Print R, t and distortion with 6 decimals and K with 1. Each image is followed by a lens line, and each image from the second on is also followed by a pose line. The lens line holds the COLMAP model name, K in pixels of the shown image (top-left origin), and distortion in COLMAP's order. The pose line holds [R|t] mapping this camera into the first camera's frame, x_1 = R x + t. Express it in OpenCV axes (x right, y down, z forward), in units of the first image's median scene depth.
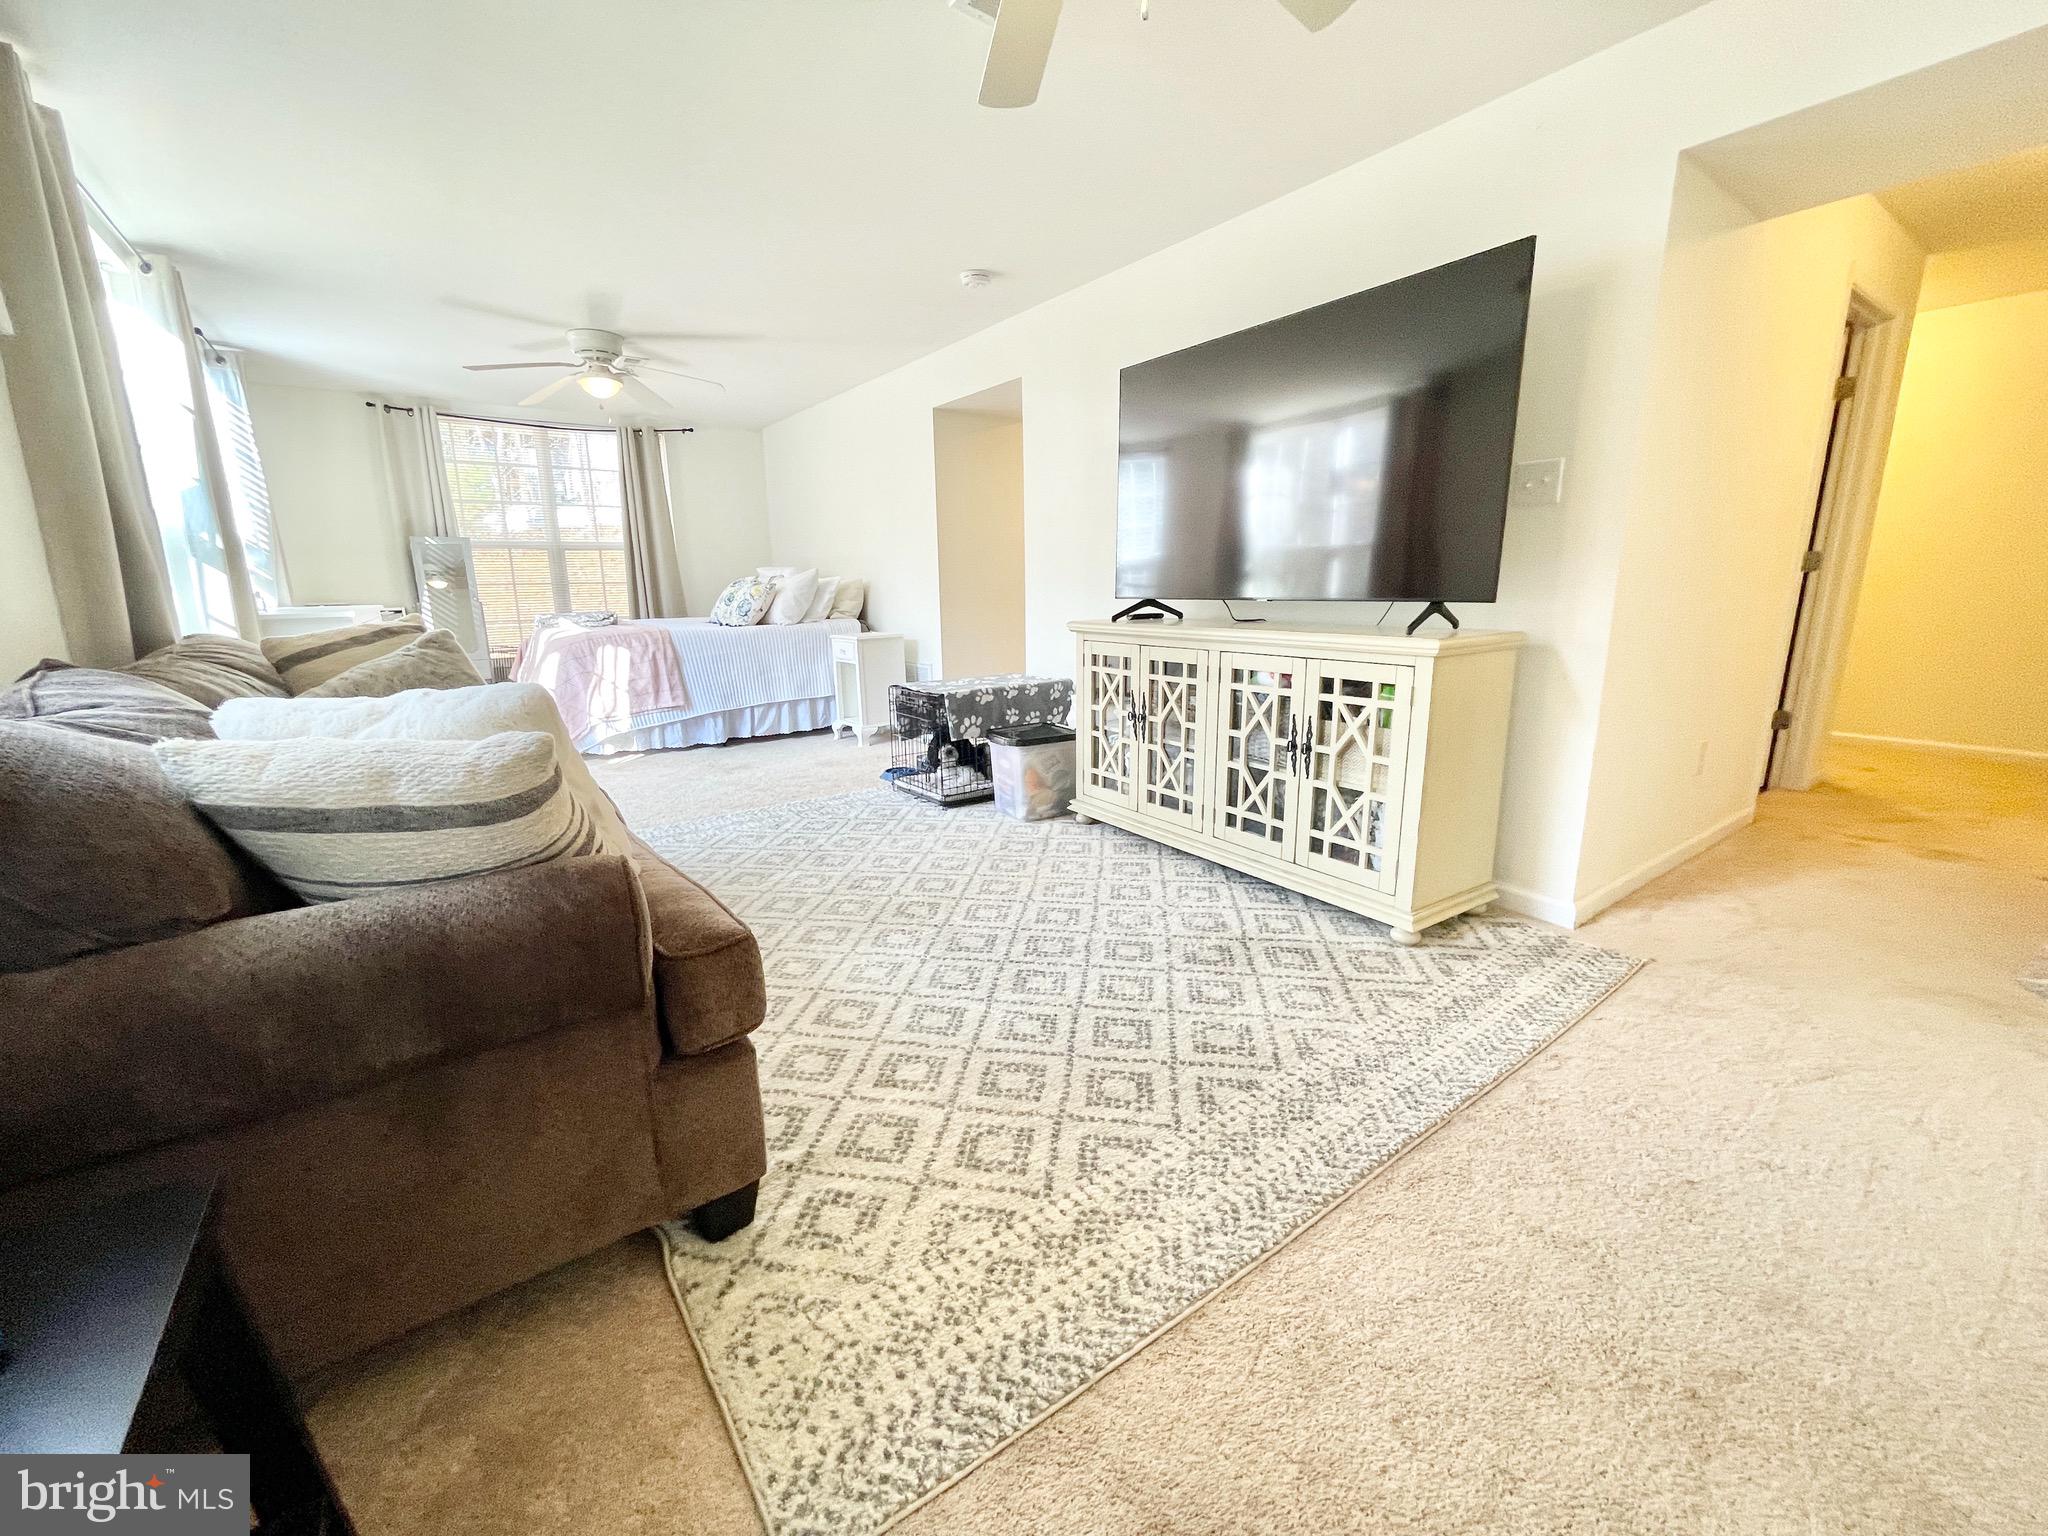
lens RADIAL K [[834.7, 0, 1025.9], [0, 834.7, 763.4], [0, 0, 1]] dist [-0.002793, -0.000098]
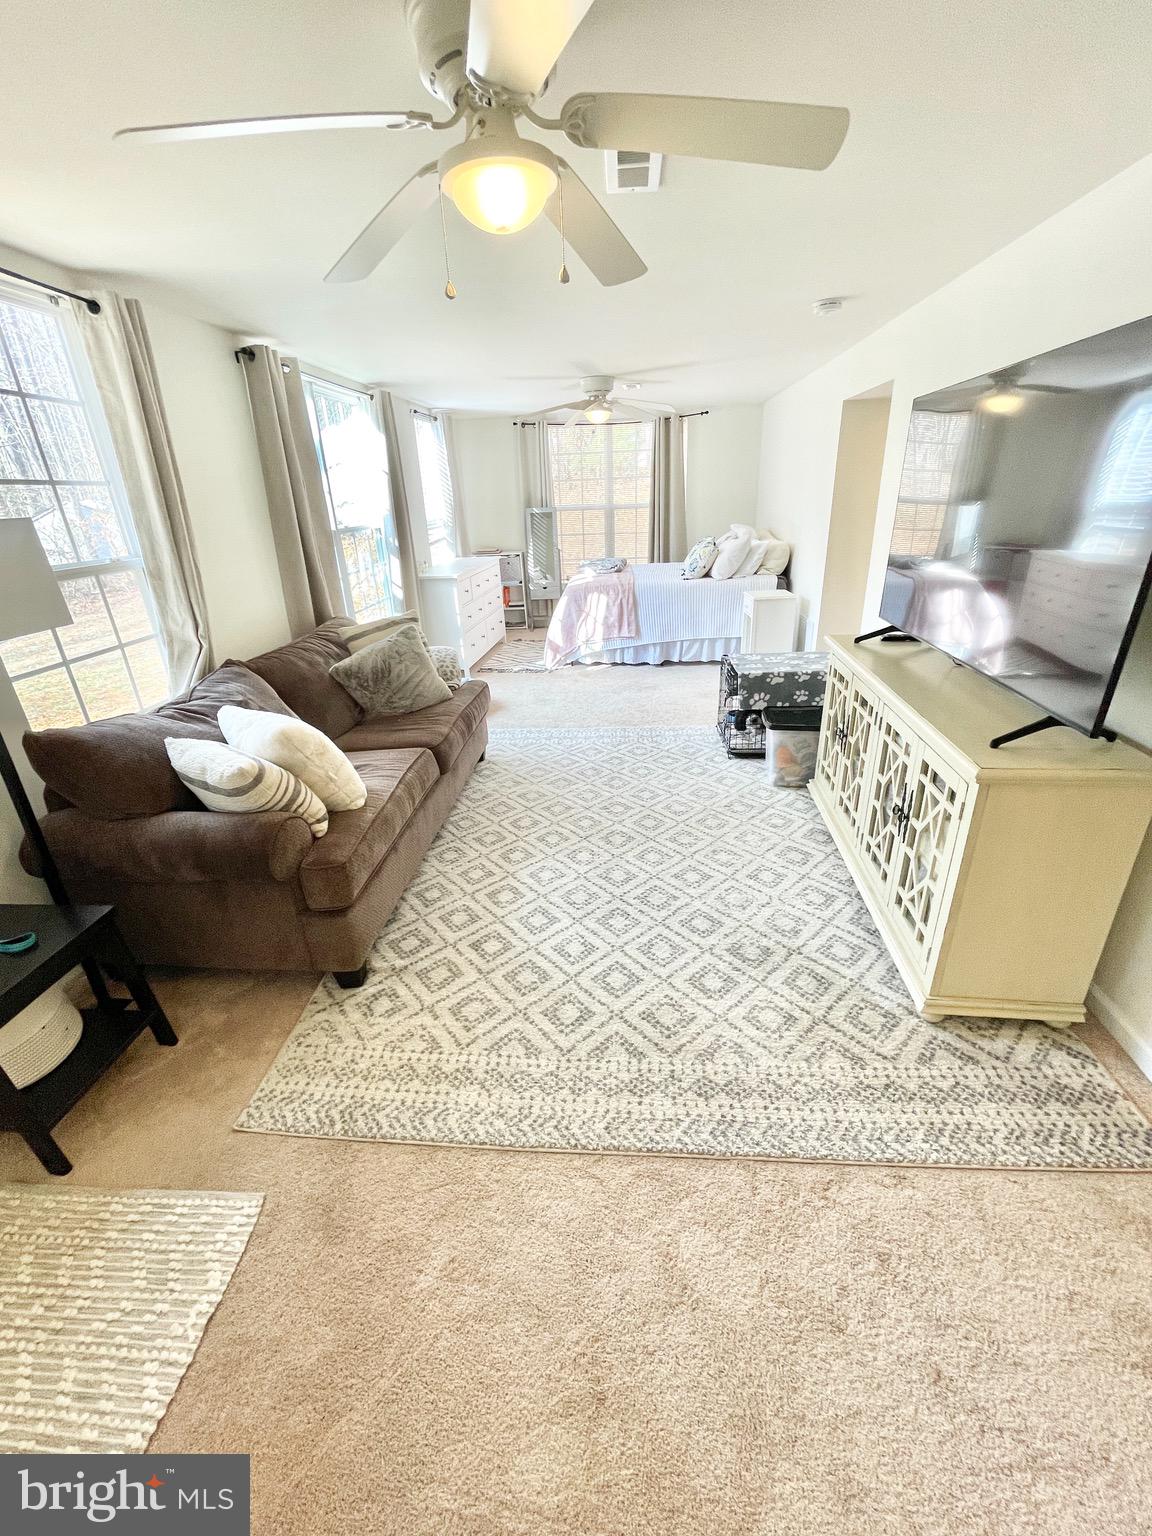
lens RADIAL K [[626.0, 0, 574.1], [0, 626.0, 765.0], [0, 0, 1]] dist [-0.002793, -0.000098]
pose [[0.759461, 0.244706, -0.602775, 0.479021], [-0.110993, 0.961713, 0.250578, -0.237025], [0.641014, -0.123401, 0.757544, 0.117563]]
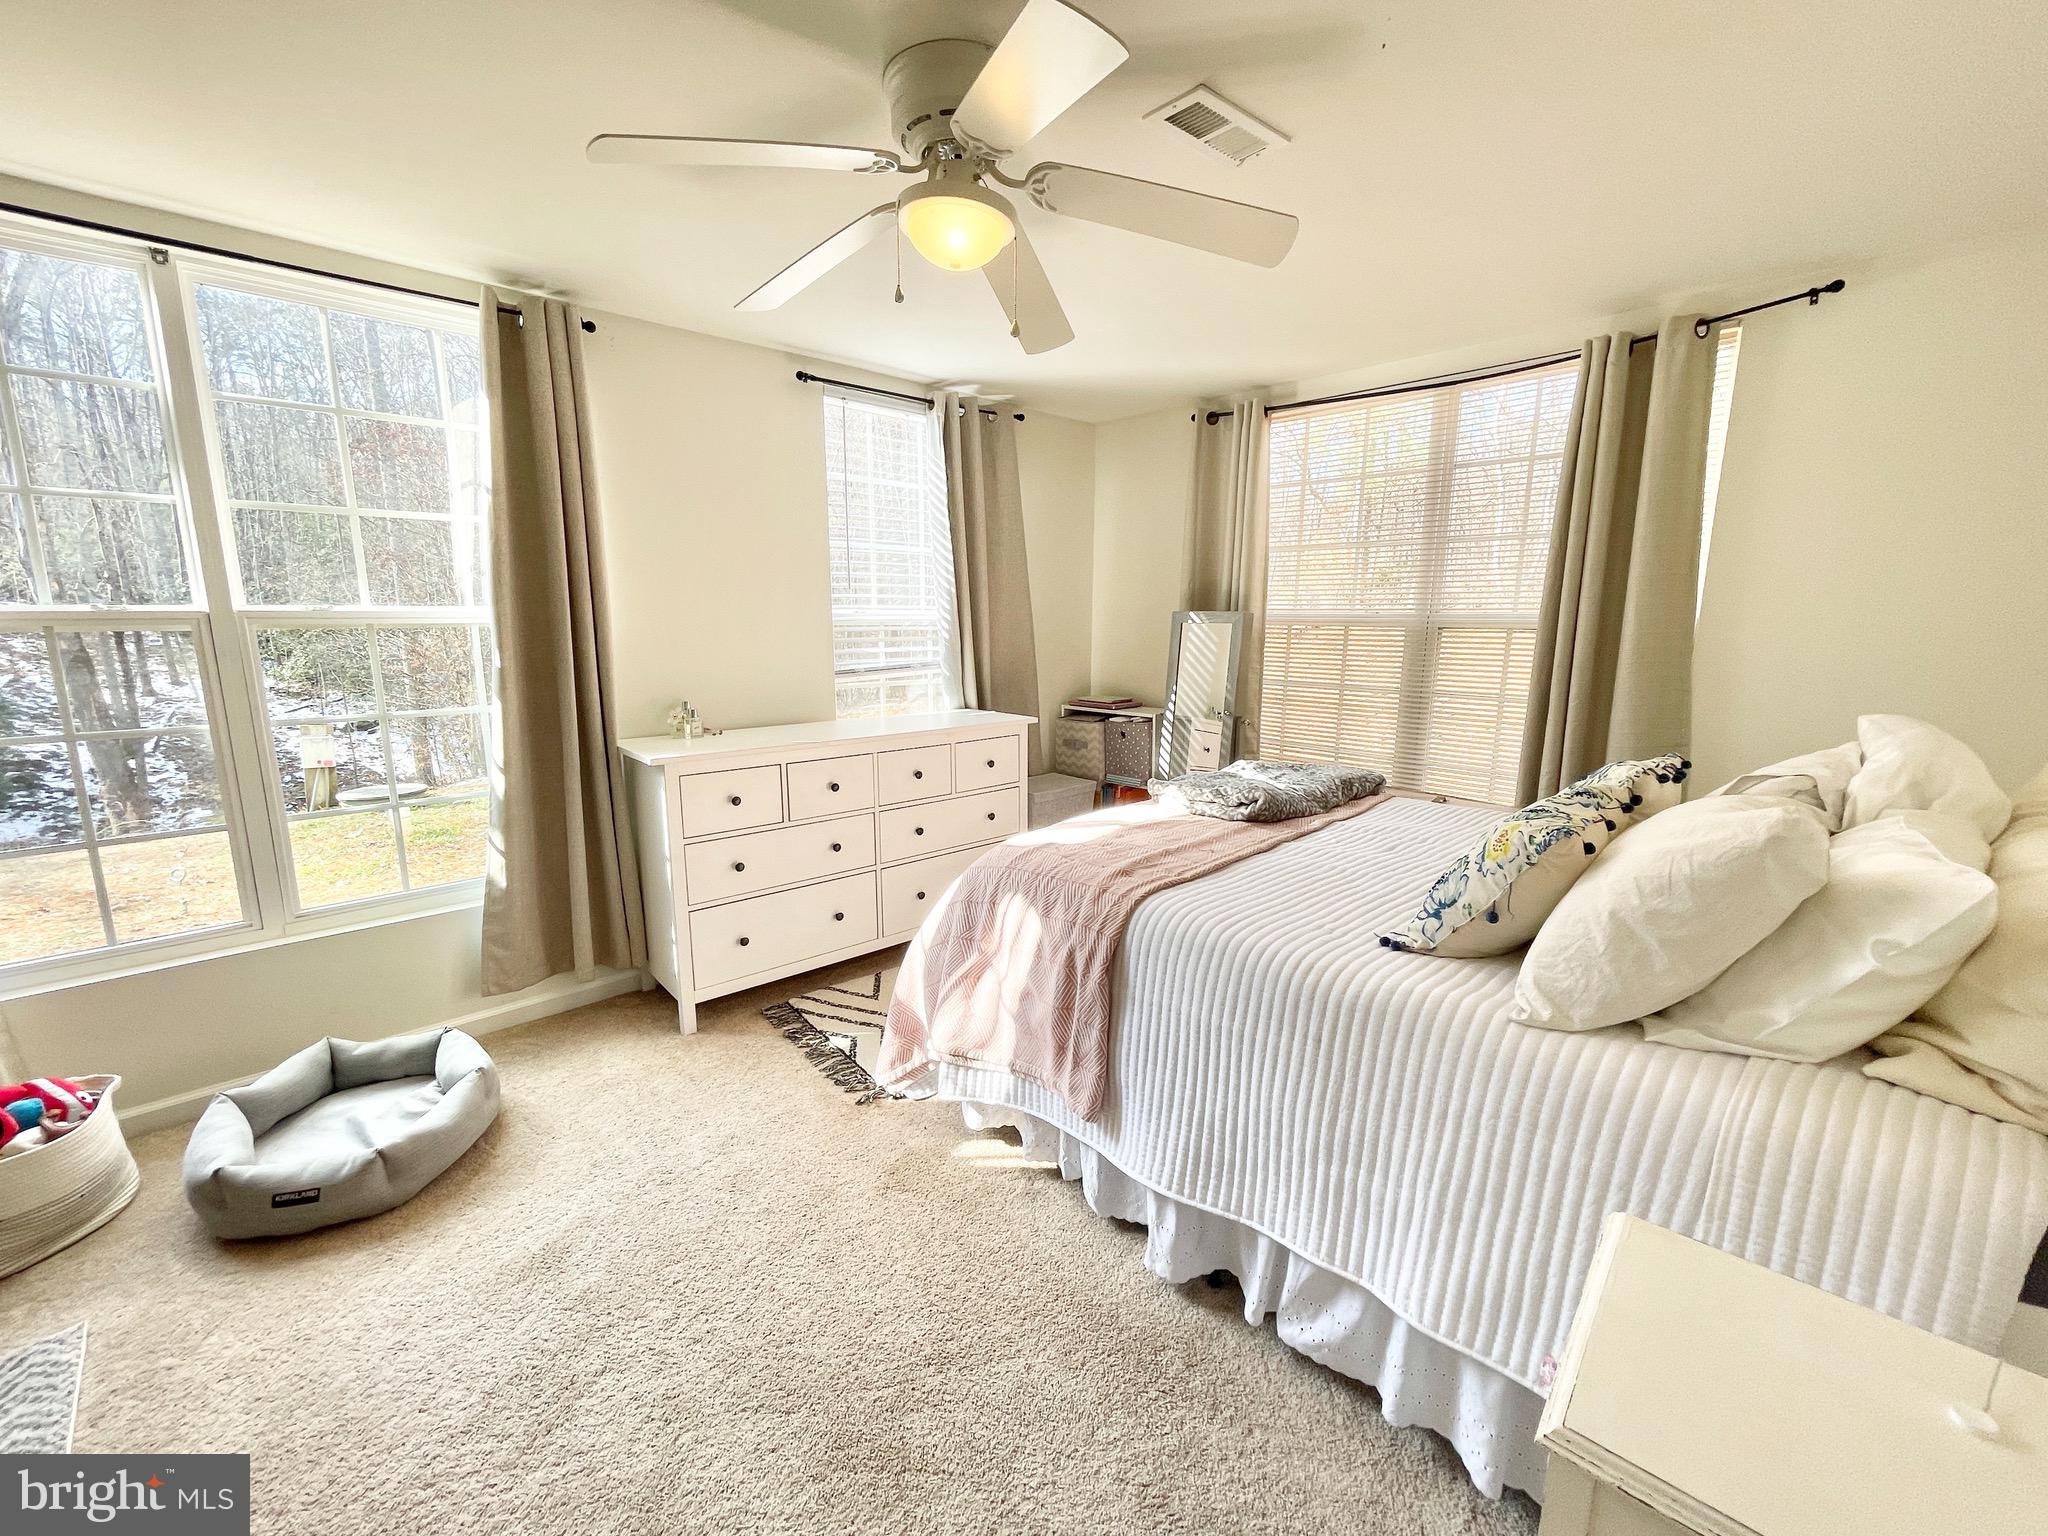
lens RADIAL K [[834.7, 0, 979.0], [0, 834.7, 751.8], [0, 0, 1]] dist [-0.002793, -0.000098]
pose [[0.102554, 0.174963, -0.979219, -0.194308], [-0.211232, 0.965789, 0.150441, -0.534599], [0.972041, 0.191415, 0.136003, 1.783601]]
